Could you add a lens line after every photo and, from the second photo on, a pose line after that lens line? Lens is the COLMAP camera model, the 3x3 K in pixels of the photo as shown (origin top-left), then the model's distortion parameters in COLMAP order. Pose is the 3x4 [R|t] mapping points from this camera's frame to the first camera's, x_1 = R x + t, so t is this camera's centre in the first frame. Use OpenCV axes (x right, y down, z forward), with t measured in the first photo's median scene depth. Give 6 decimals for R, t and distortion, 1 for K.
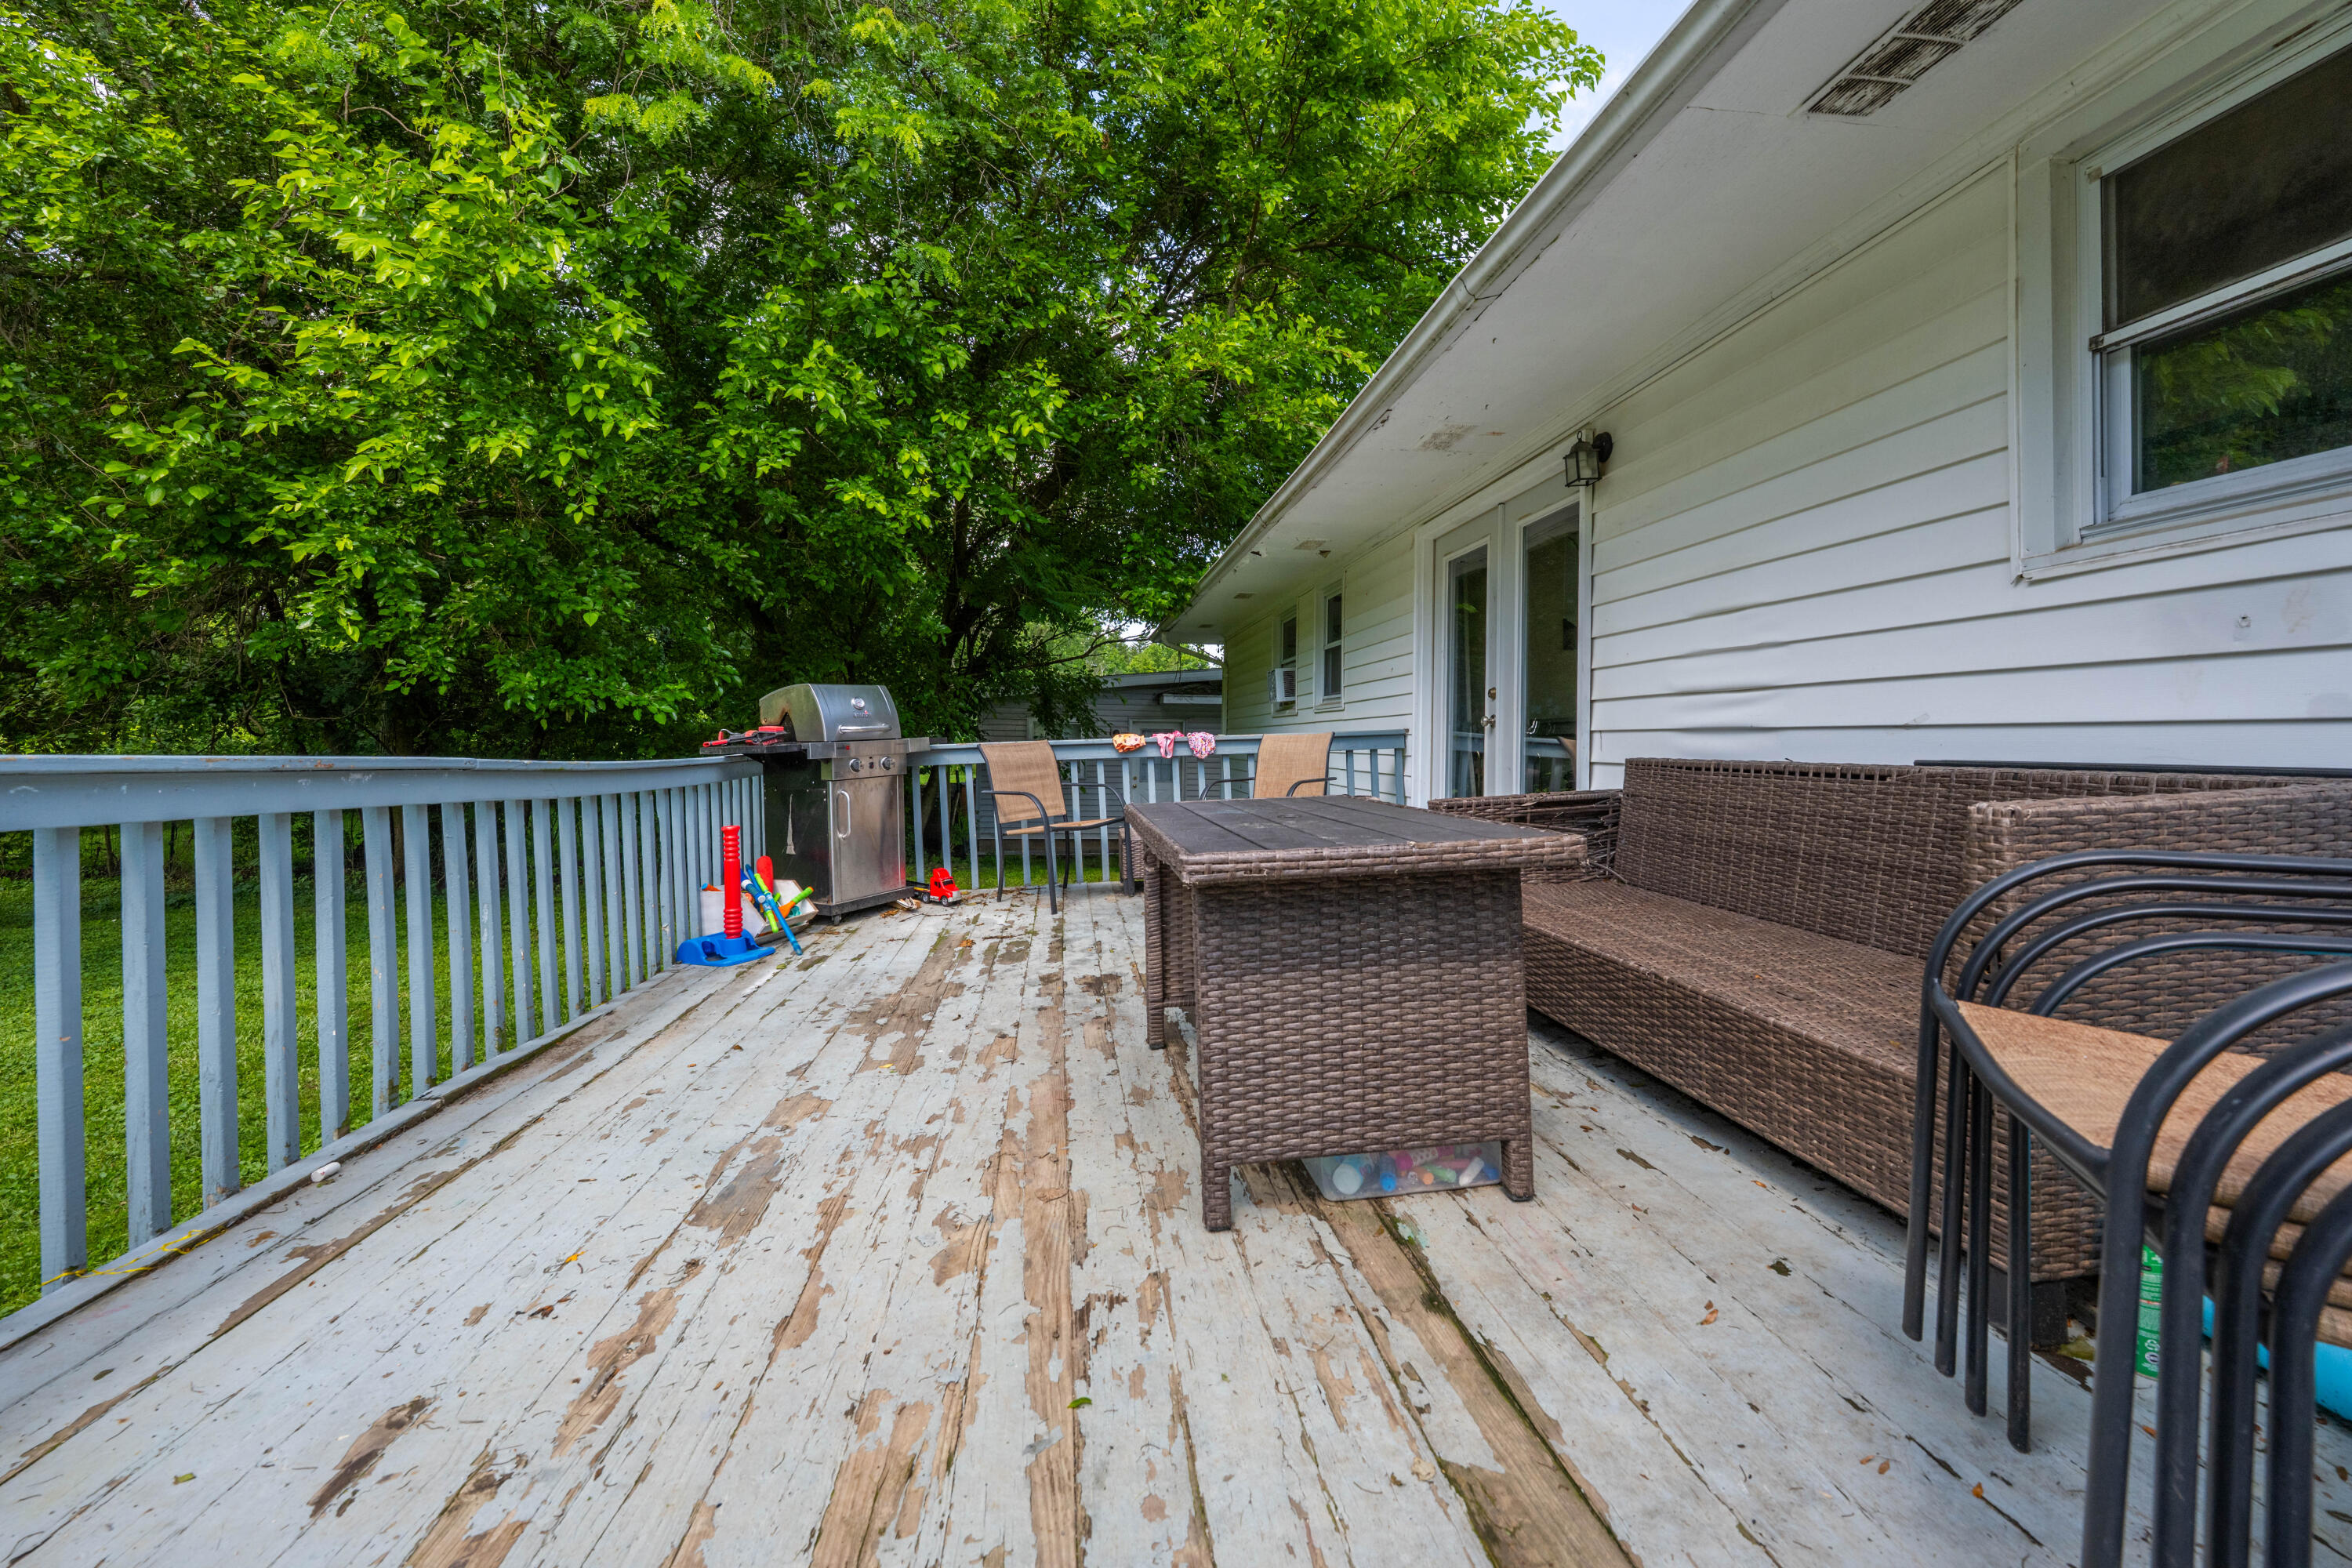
lens RADIAL K [[955.7, 0, 1184.5], [0, 955.7, 729.5], [0, 0, 1]] dist [-0.002181, 0.000240]
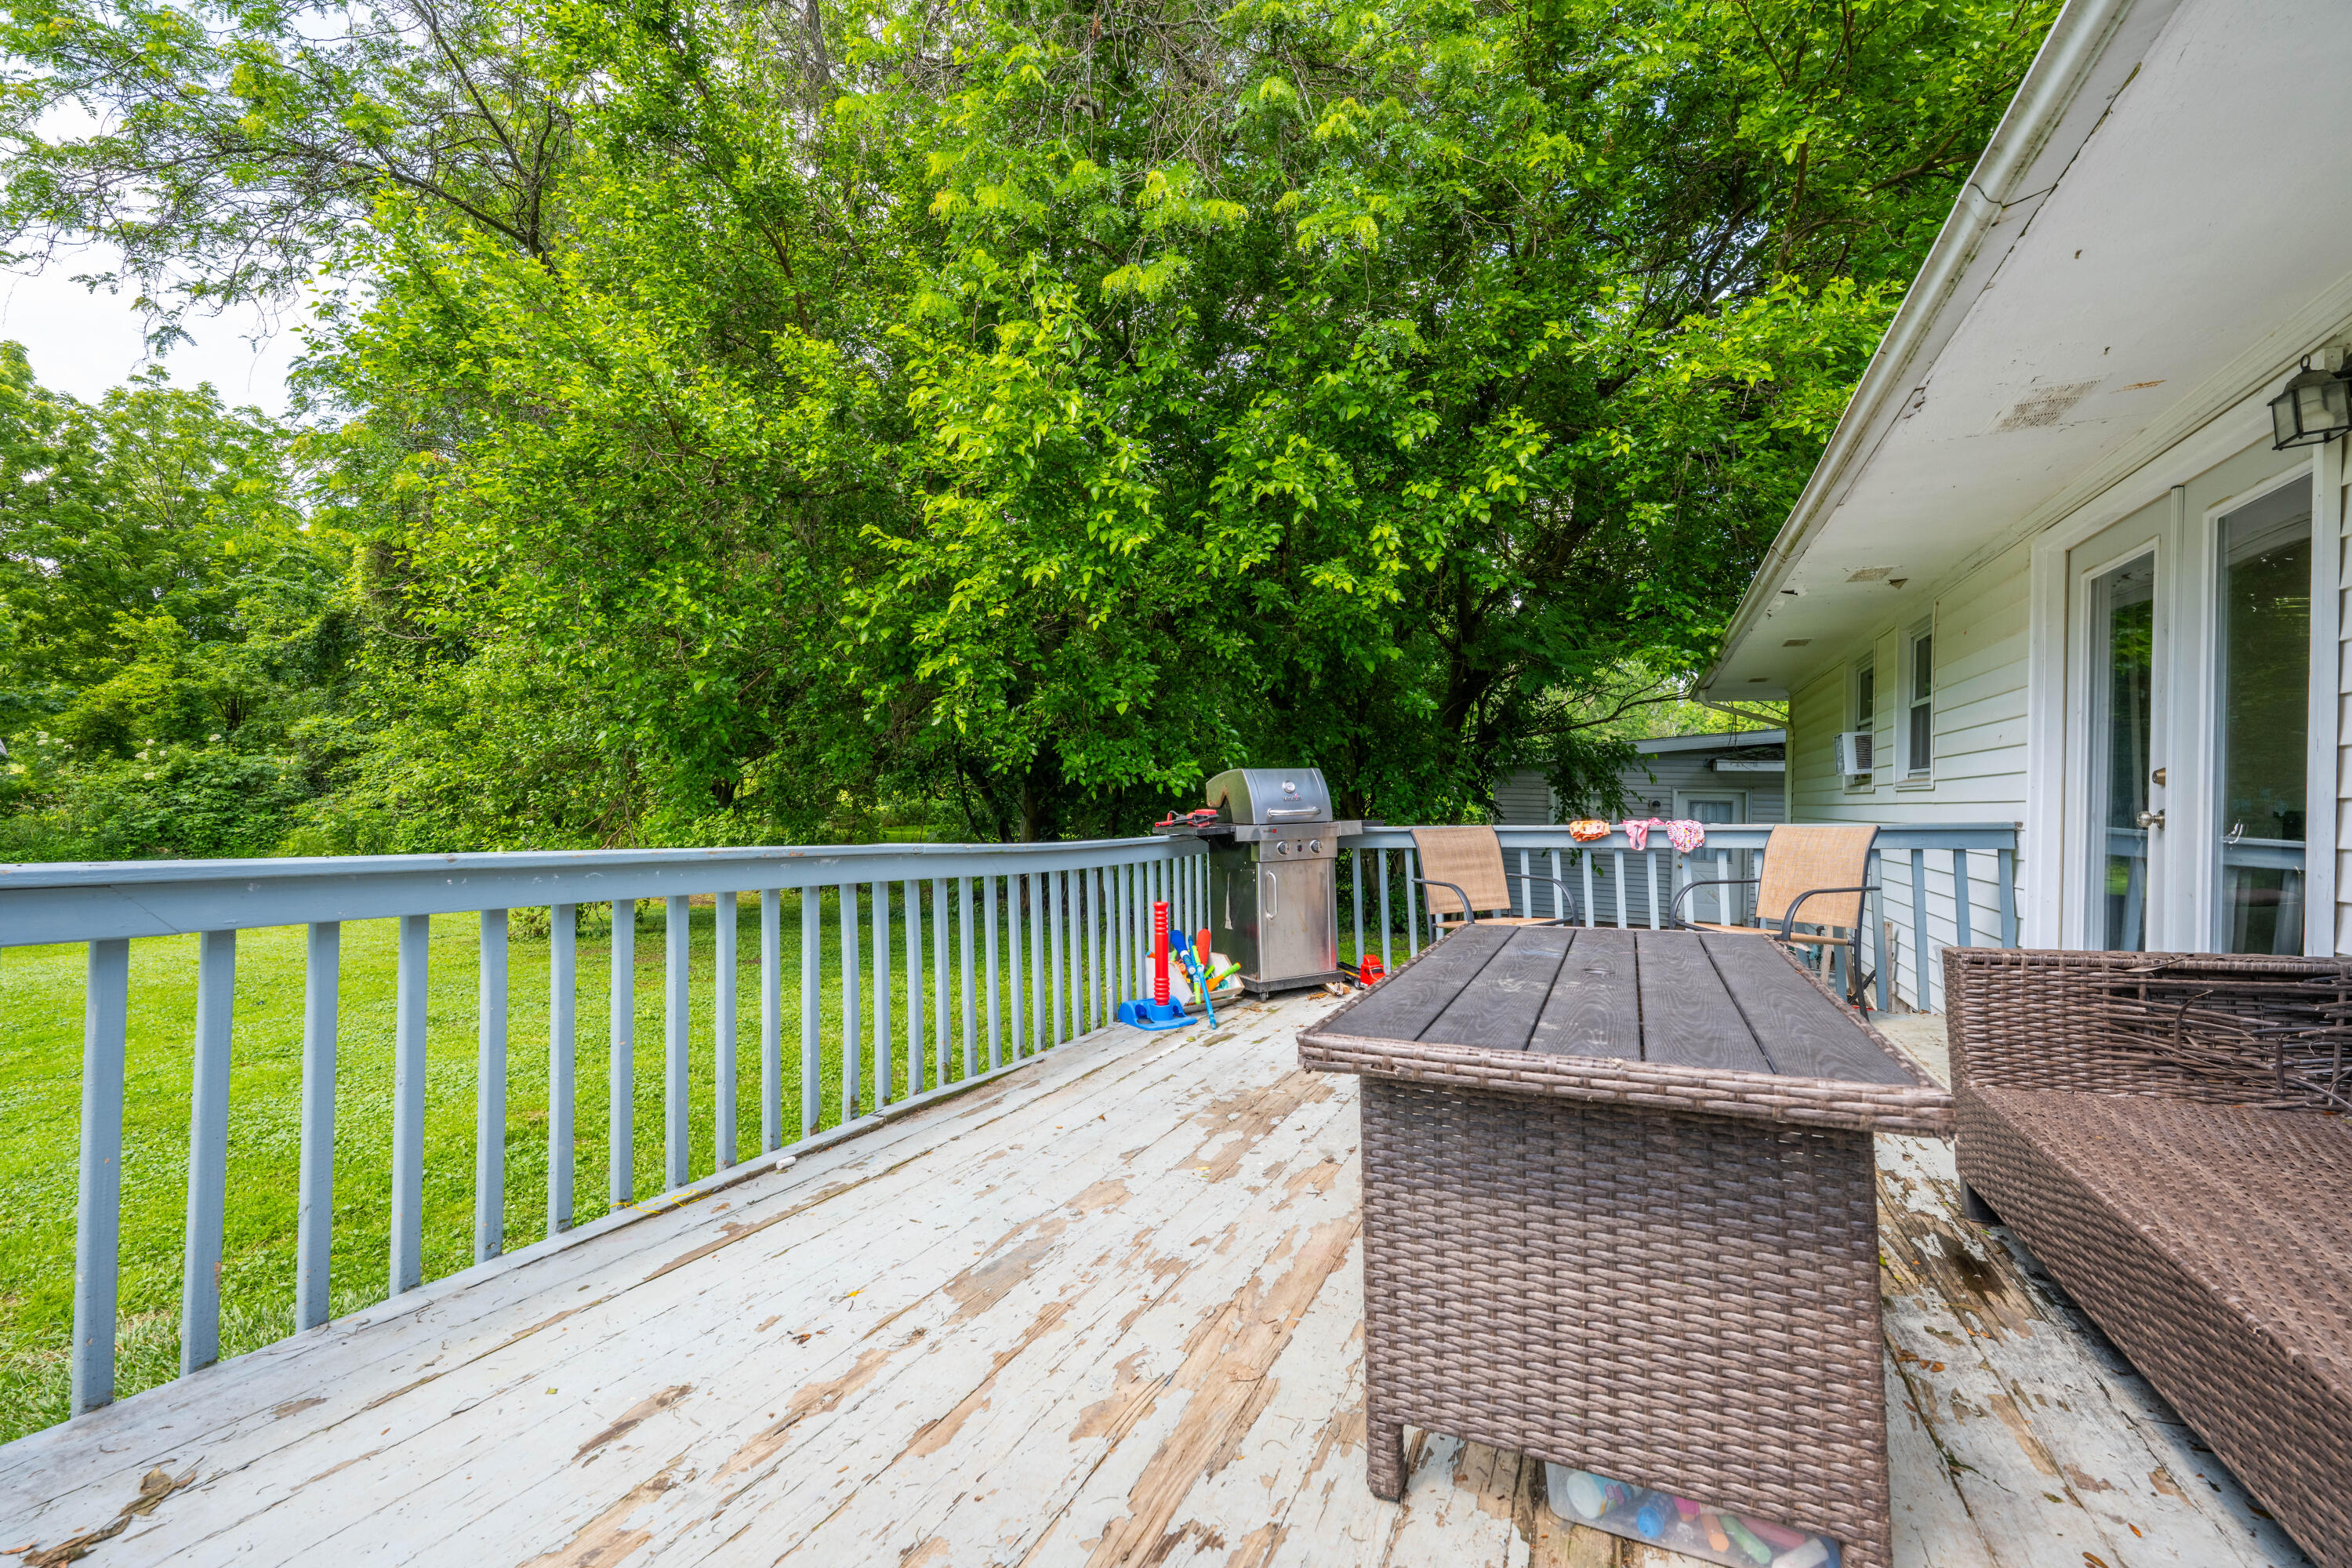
lens RADIAL K [[949.1, 0, 1176.0], [0, 949.1, 784.0], [0, 0, 1]] dist [-0.001628, 0.000265]
pose [[0.834310, 0.003964, -0.551282, 0.104568], [-0.007144, 0.999968, -0.003621, -0.023153], [0.551250, 0.006960, 0.834311, 0.074779]]
